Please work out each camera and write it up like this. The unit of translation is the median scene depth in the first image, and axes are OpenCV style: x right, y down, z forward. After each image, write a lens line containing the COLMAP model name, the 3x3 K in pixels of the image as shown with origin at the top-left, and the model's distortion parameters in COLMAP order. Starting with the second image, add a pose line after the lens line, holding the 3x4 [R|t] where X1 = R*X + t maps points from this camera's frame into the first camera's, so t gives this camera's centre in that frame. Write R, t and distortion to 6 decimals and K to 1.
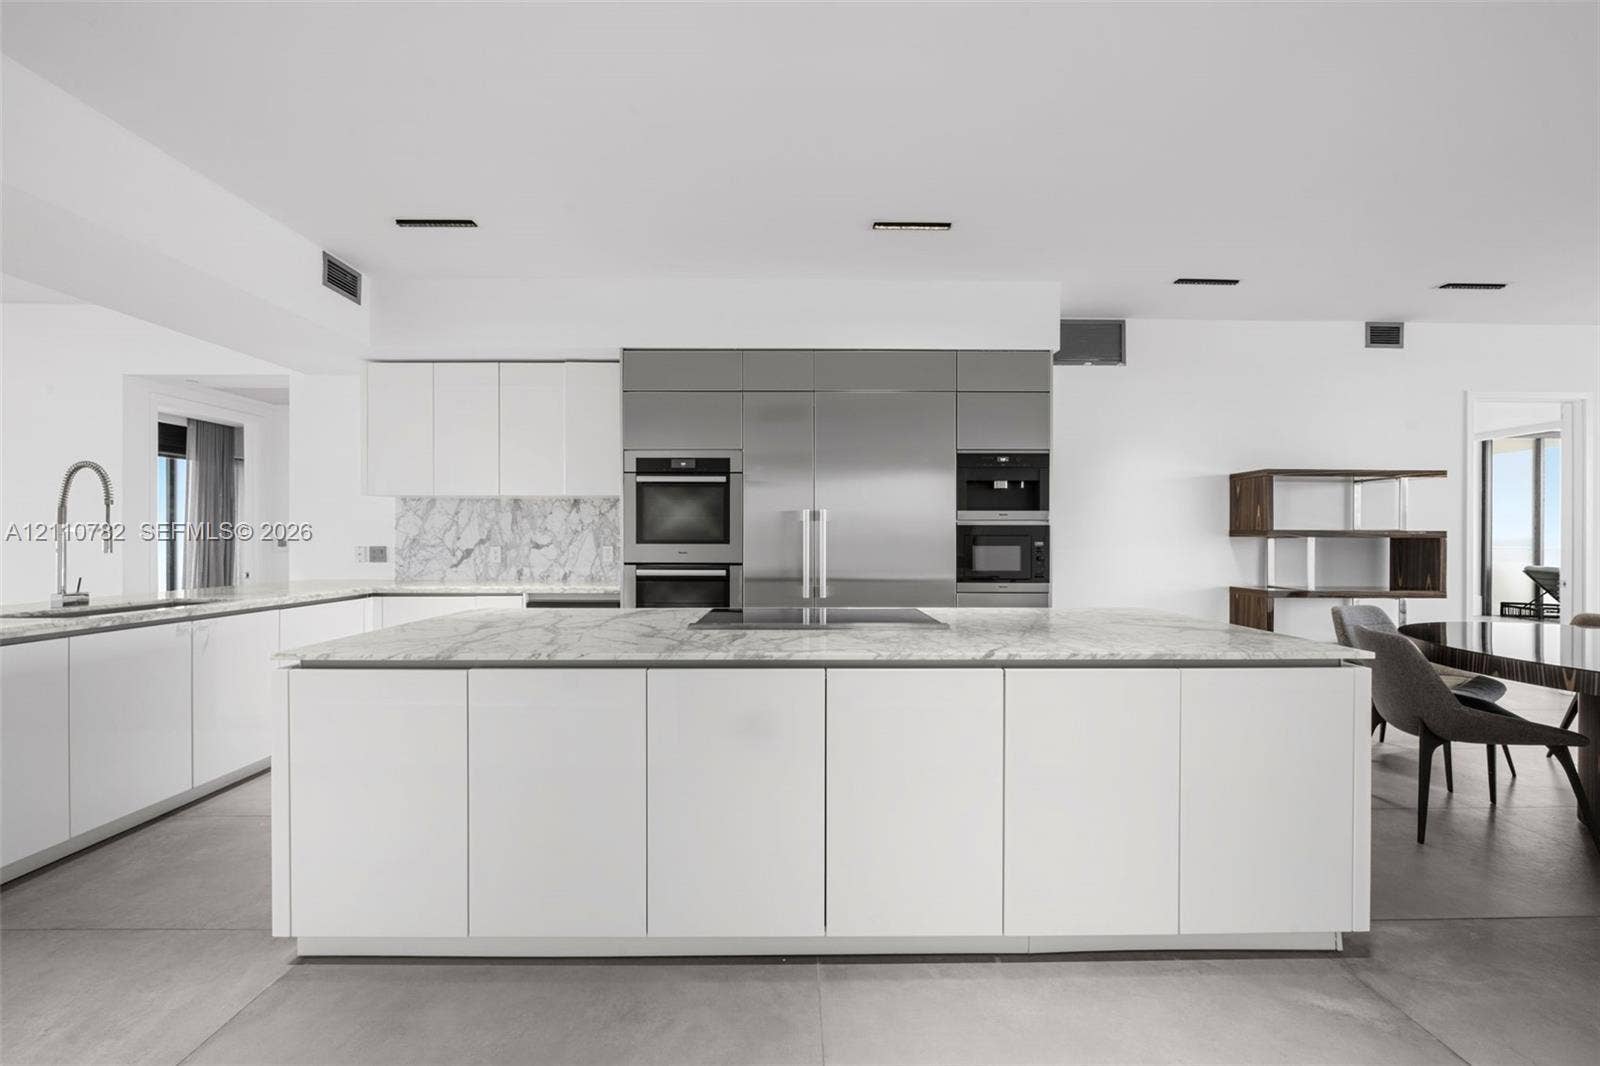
lens RADIAL K [[573.2, 0, 798.5], [0, 573.2, 538.0], [0, 0, 1]] dist [-0.001370, -0.000130]
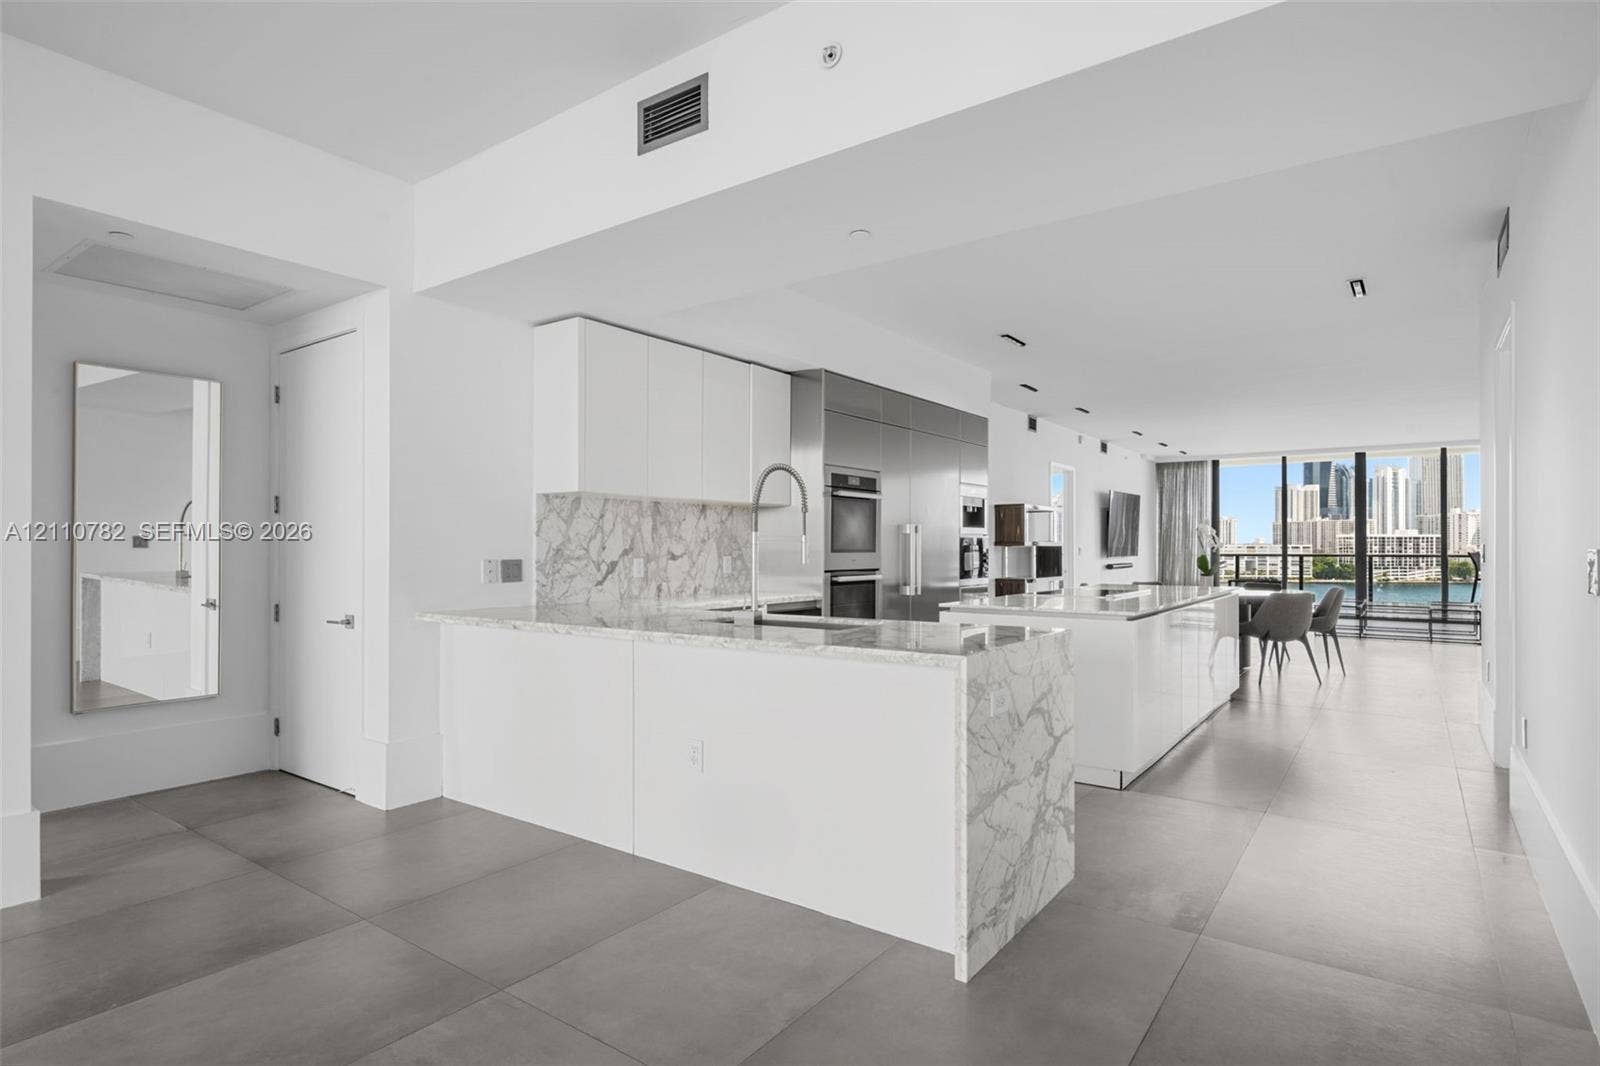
lens RADIAL K [[845.4, 0, 804.7], [0, 845.4, 543.3], [0, 0, 1]] dist [-0.002267, -0.000251]
pose [[0.590514, 0.002849, 0.807022, -1.395837], [0.002198, 0.999984, -0.005139, 0.000332], [-0.807024, 0.004809, 0.590499, 0.090518]]
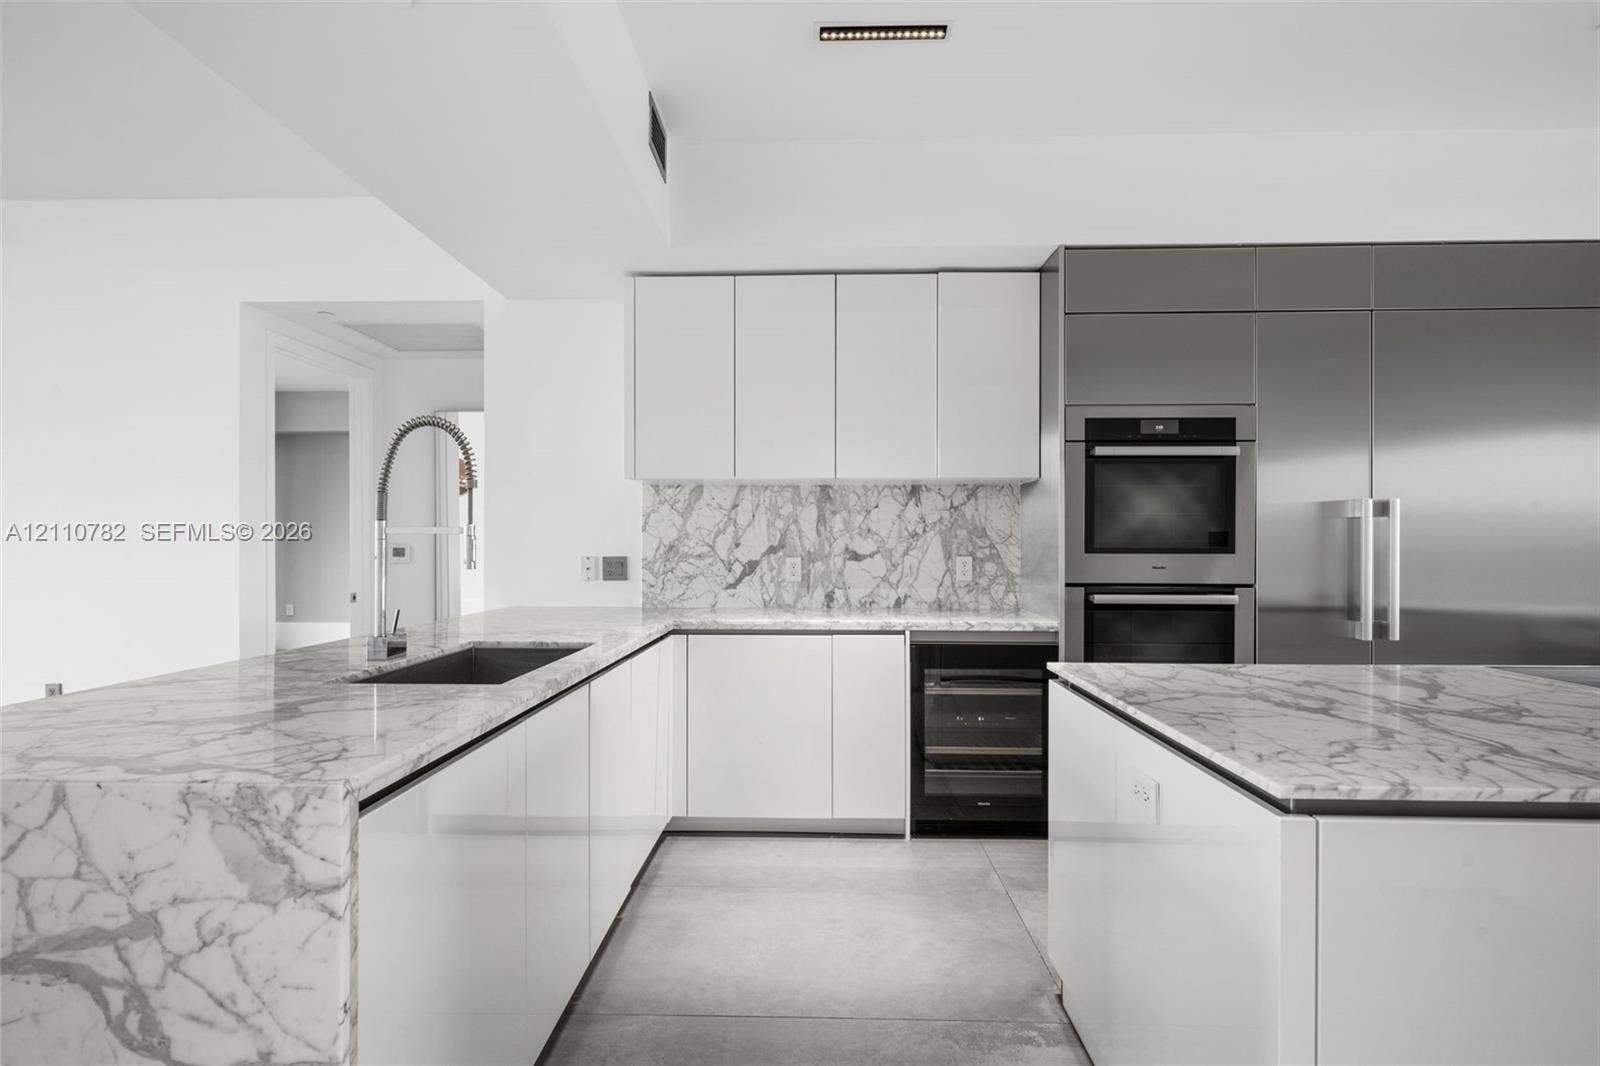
lens RADIAL K [[780.0, 0, 797.5], [0, 780.0, 541.0], [0, 0, 1]] dist [0.005052, 0.000446]
pose [[0.999073, 0.000069, -0.043045, -0.494513], [-0.000220, 0.999994, -0.003484, -0.000673], [0.043044, 0.003490, 0.999067, 0.106373]]
